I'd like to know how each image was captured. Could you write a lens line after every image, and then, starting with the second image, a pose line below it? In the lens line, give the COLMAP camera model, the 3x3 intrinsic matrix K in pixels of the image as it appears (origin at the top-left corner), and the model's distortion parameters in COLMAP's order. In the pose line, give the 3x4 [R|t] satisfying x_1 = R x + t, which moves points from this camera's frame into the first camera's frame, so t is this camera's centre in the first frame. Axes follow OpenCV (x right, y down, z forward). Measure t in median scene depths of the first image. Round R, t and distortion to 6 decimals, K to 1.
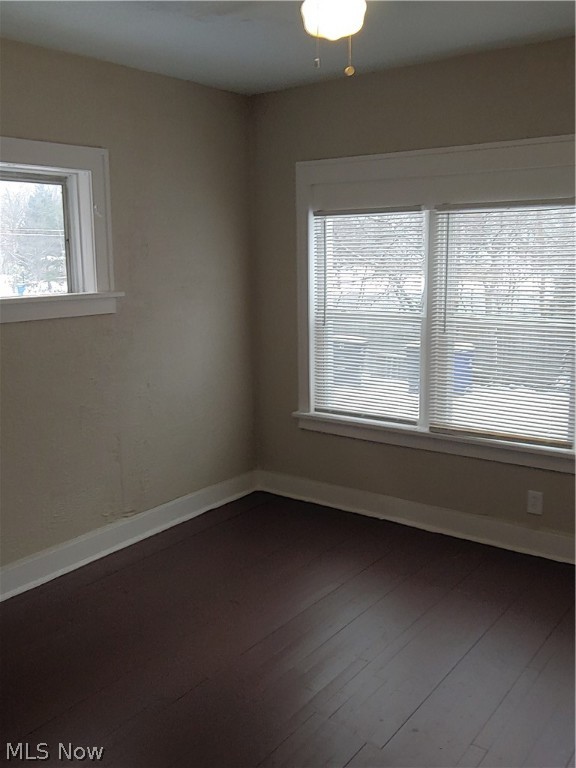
lens RADIAL K [[725.5, 0, 288.0], [0, 725.5, 384.0], [0, 0, 1]] dist [-0.011841, -0.006015]
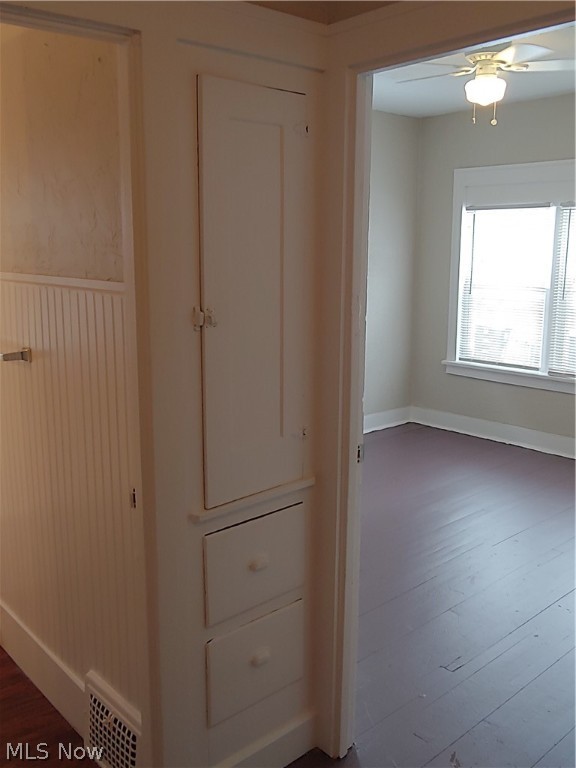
lens RADIAL K [[725.5, 0, 288.0], [0, 725.5, 384.0], [0, 0, 1]] dist [-0.011841, -0.006015]
pose [[0.980148, 0.050619, -0.191697, -0.014219], [-0.047488, 0.998653, 0.020895, 0.074144], [0.192497, -0.011377, 0.981232, -0.368104]]
